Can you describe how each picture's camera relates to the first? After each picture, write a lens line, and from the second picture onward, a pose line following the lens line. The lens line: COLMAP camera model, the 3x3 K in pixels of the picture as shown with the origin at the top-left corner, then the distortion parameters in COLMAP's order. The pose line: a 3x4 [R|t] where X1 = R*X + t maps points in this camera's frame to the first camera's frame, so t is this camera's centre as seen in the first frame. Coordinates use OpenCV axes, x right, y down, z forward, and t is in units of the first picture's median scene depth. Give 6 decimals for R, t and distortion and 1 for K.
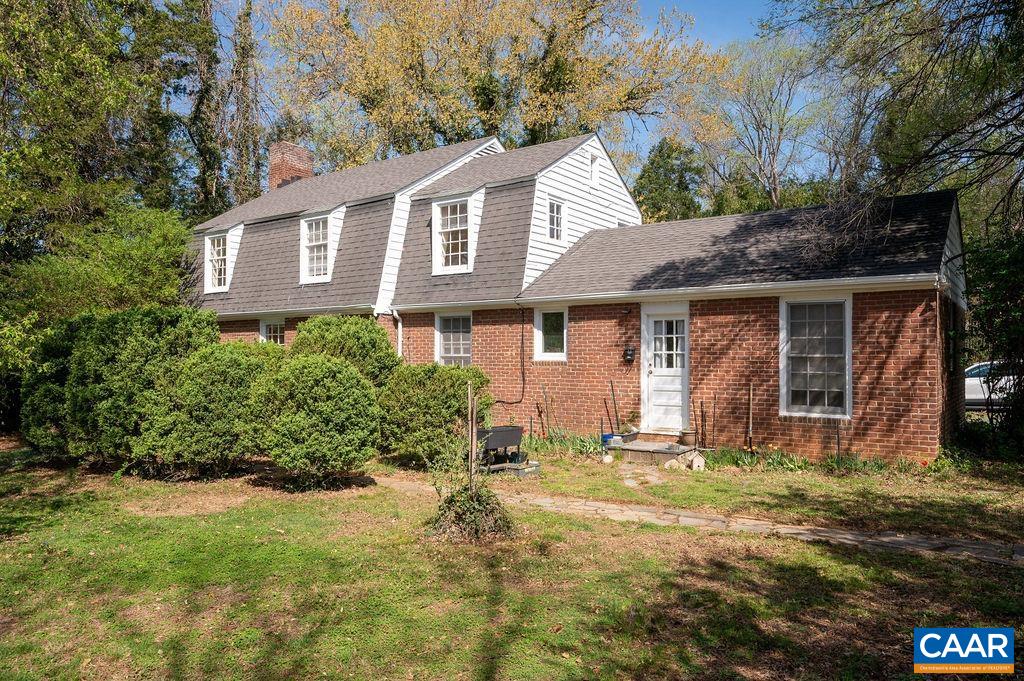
lens RADIAL K [[694.0, 0, 511.1], [0, 694.0, 341.9], [0, 0, 1]] dist [-0.000464, 0.007434]
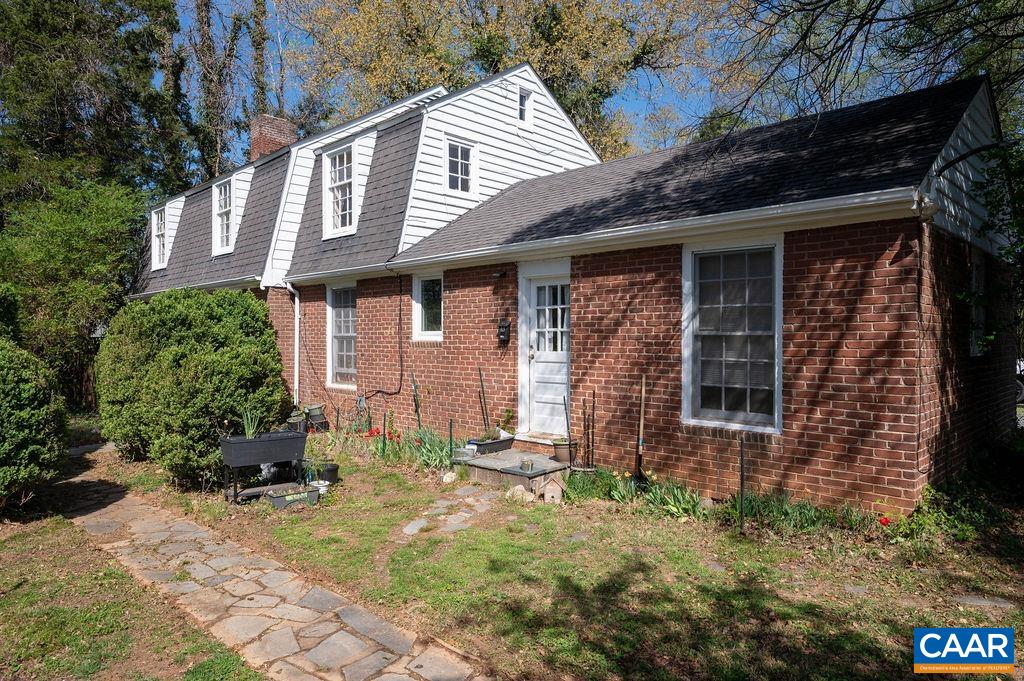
lens RADIAL K [[627.9, 0, 511.9], [0, 627.9, 338.0], [0, 0, 1]] dist [-0.009698, 0.000159]
pose [[0.986017, 0.002800, -0.166623, 0.293532], [0.000216, 0.999837, 0.018081, 0.011488], [0.166646, -0.017864, 0.985855, 0.348568]]
